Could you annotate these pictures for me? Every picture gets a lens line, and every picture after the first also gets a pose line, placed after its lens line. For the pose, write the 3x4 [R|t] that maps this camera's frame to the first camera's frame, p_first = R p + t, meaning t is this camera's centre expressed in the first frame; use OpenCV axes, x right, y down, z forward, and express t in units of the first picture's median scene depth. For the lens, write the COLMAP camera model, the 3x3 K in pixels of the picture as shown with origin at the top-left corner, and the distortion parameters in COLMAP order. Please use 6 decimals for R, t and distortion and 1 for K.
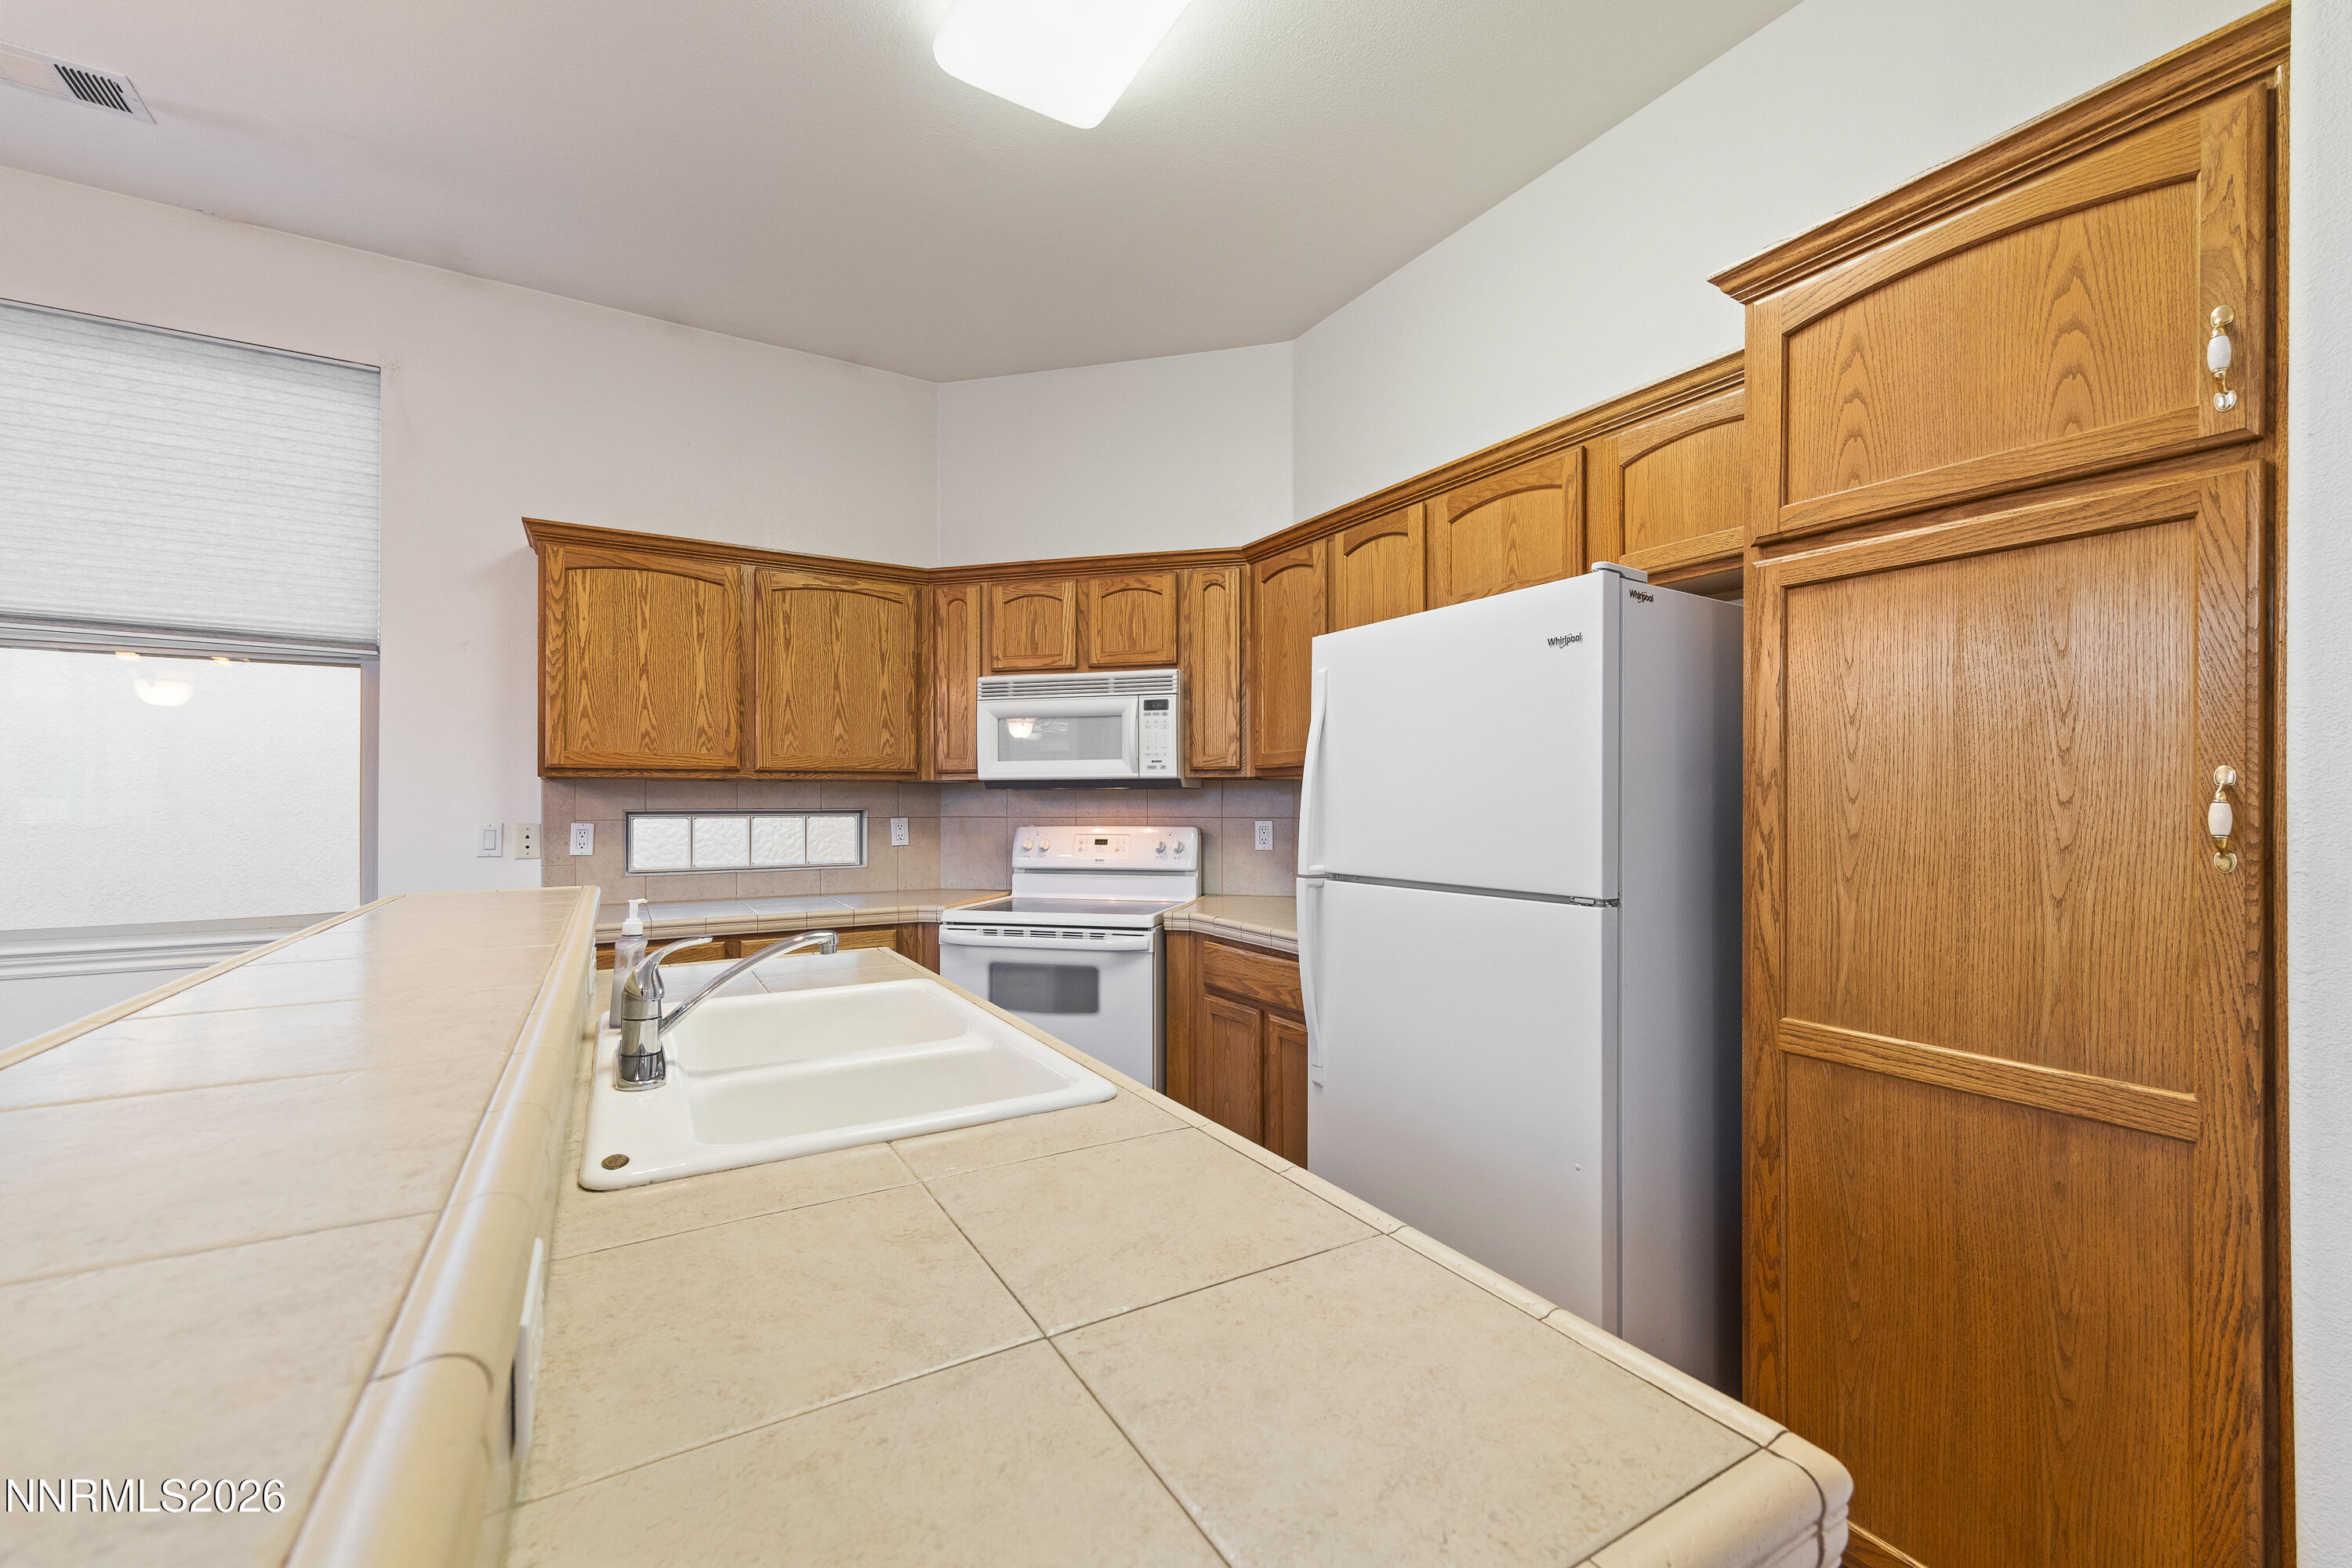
lens RADIAL K [[961.3, 0, 1177.9], [0, 961.3, 794.7], [0, 0, 1]] dist [0.003390, 0.000814]
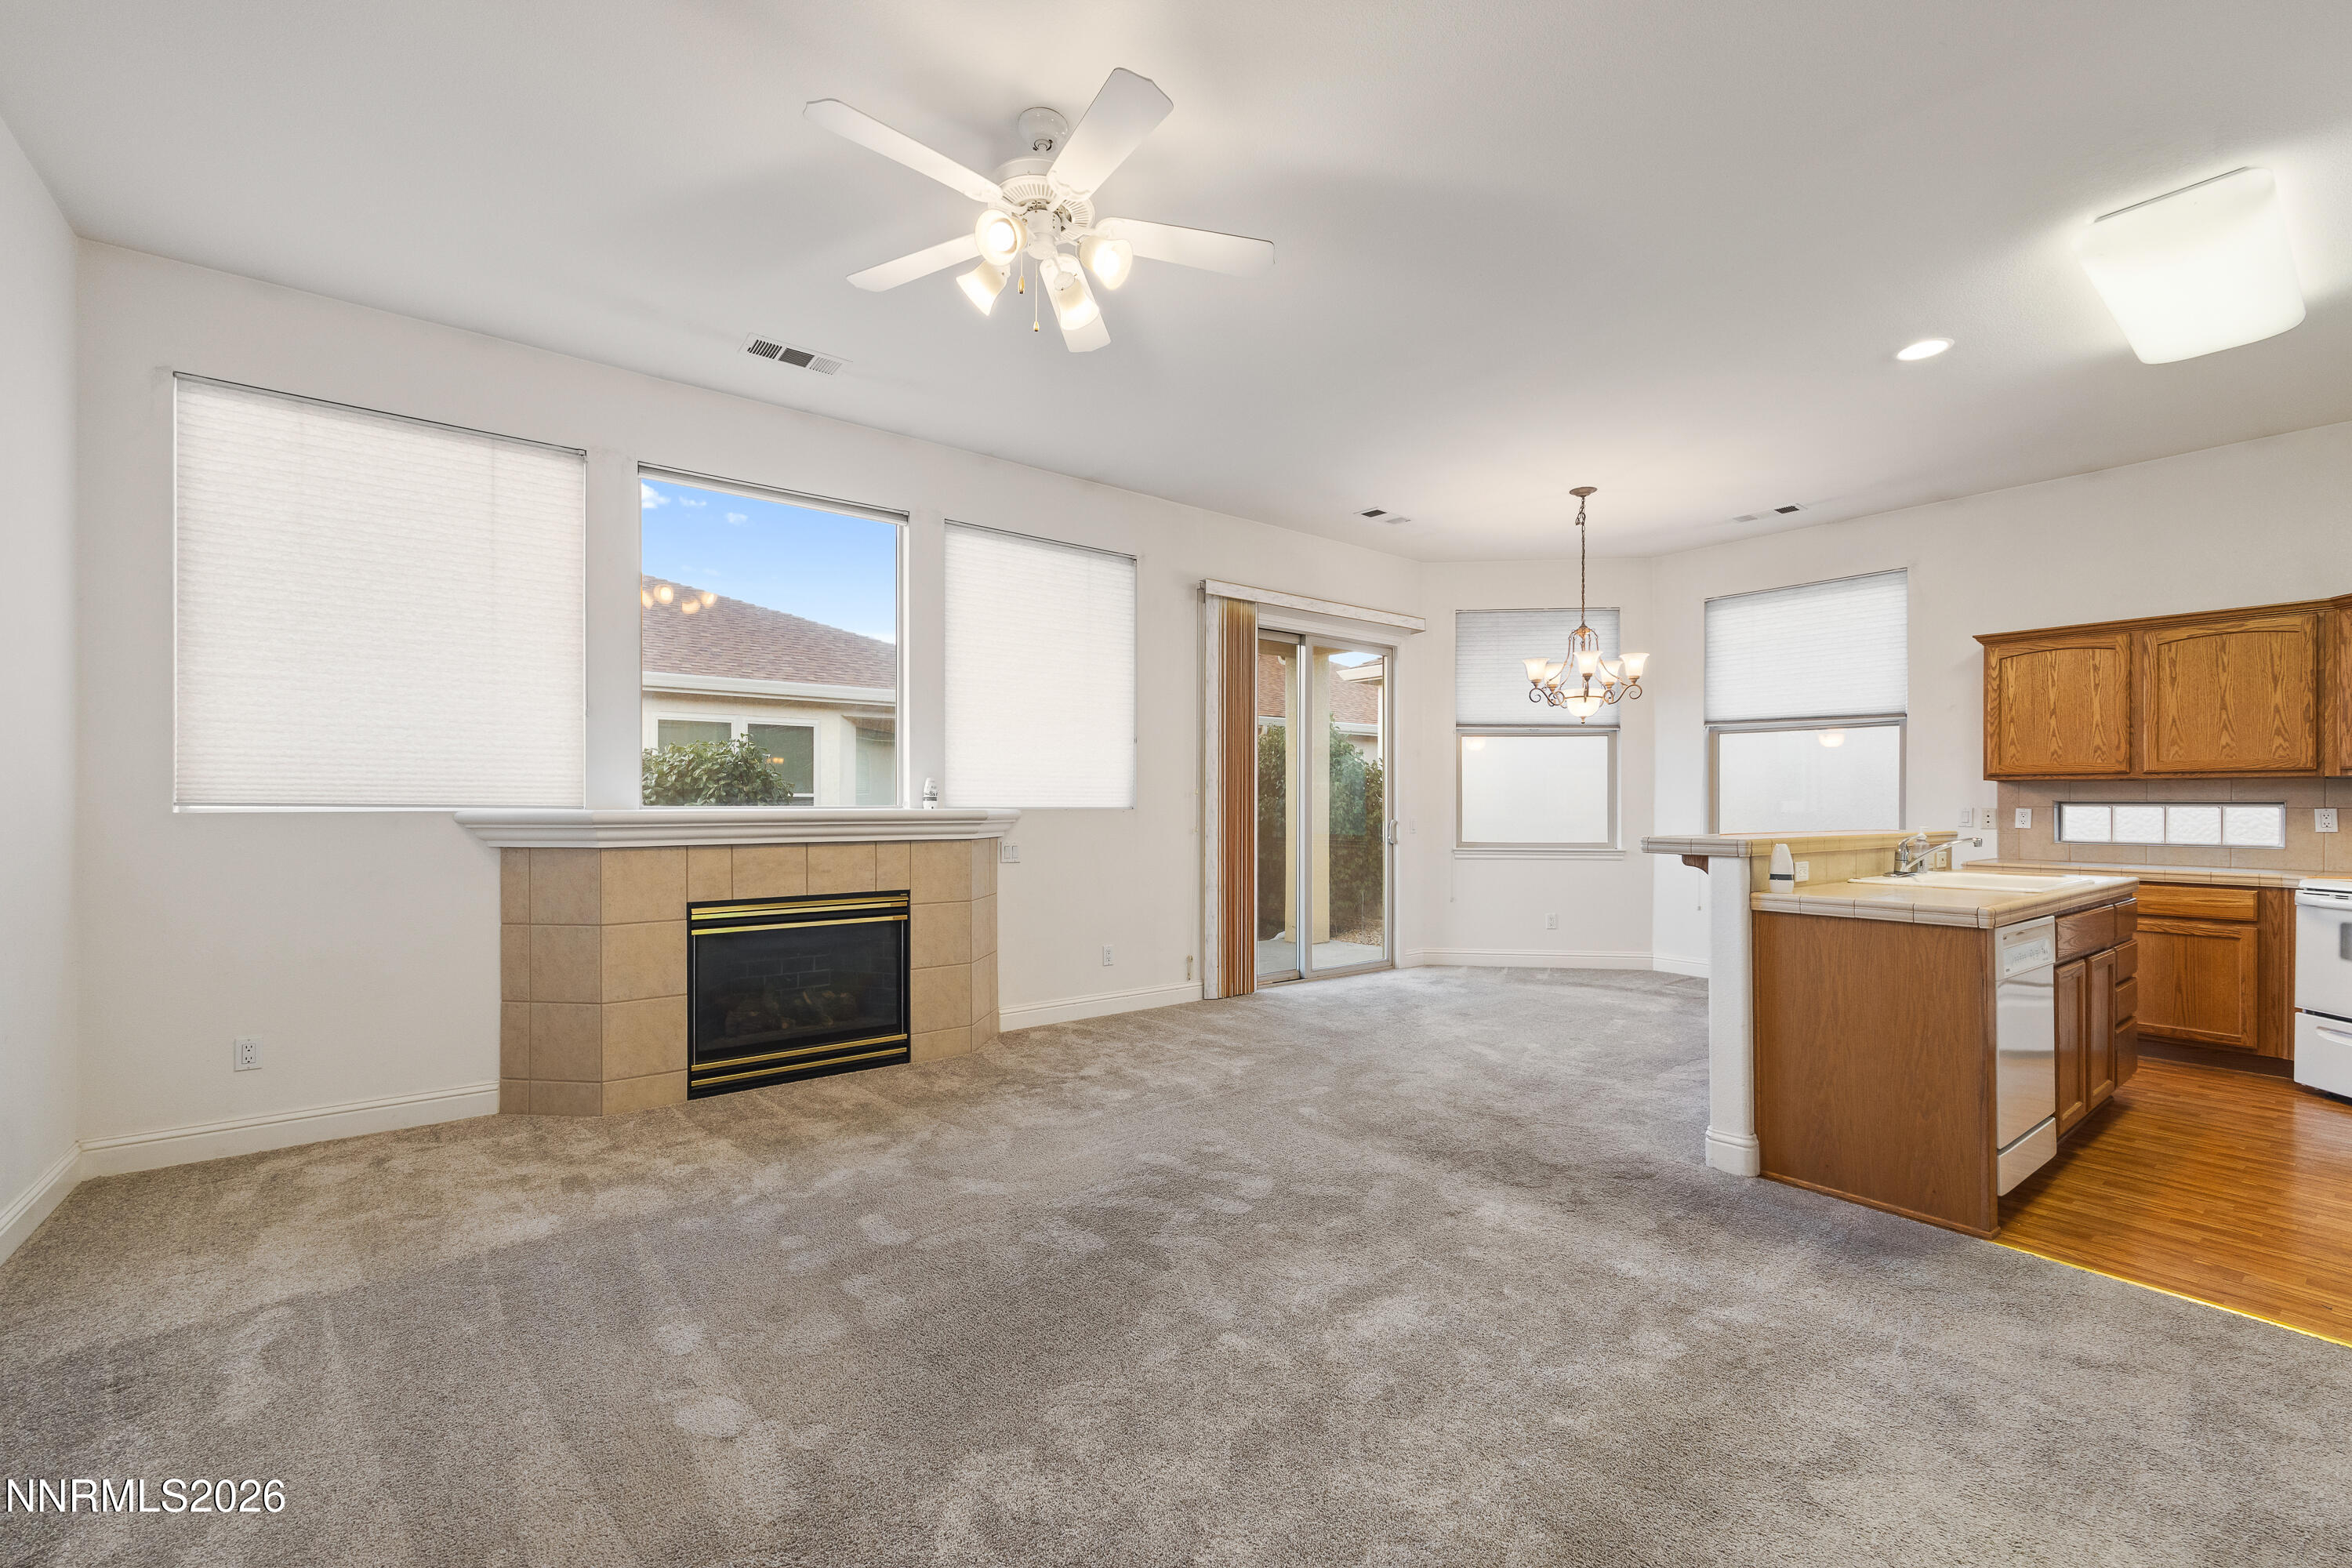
lens RADIAL K [[961.3, 0, 1187.9], [0, 961.3, 802.2], [0, 0, 1]] dist [0.003390, 0.000814]
pose [[0.122390, -0.000133, -0.992482, 0.818534], [-0.000097, 1.000000, -0.000146, 0.019232], [0.992482, 0.000114, 0.122390, -0.593437]]
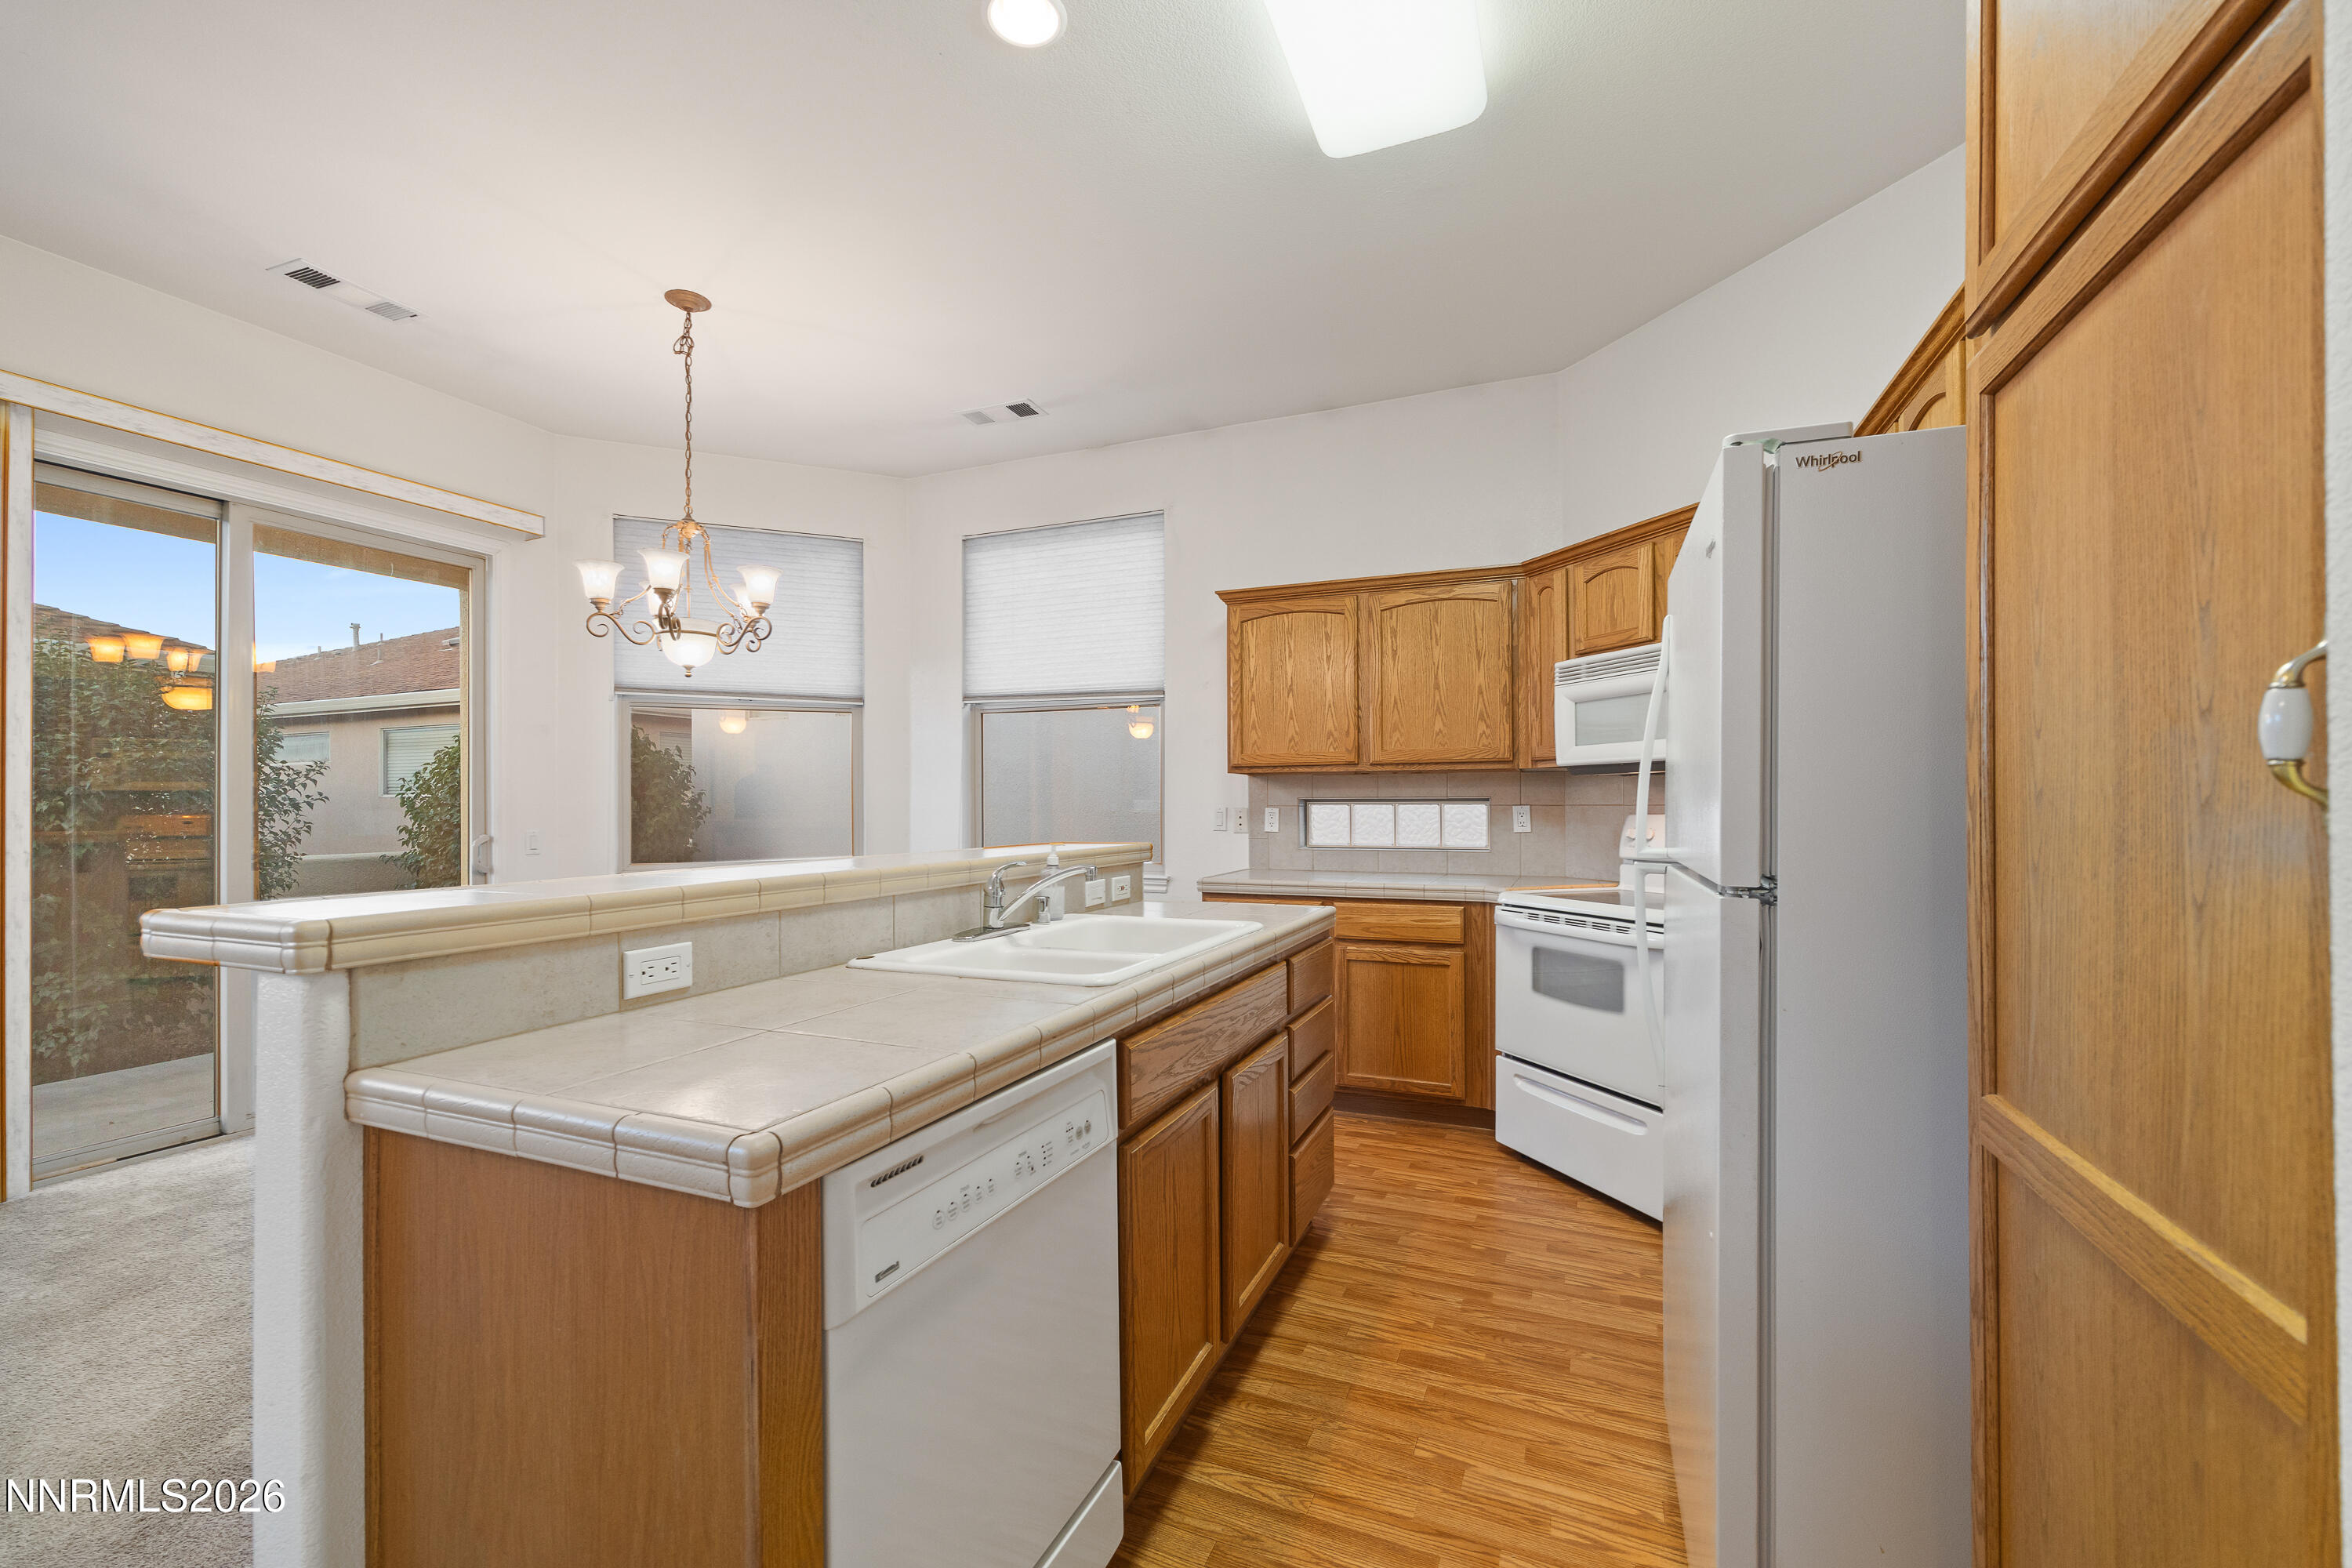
lens RADIAL K [[961.3, 0, 1165.5], [0, 961.3, 794.6], [0, 0, 1]] dist [0.003390, 0.000814]
pose [[0.585030, -0.009909, -0.810951, 0.378938], [0.007563, 0.999949, -0.006762, 0.018949], [0.810977, -0.002177, 0.585074, 0.097837]]
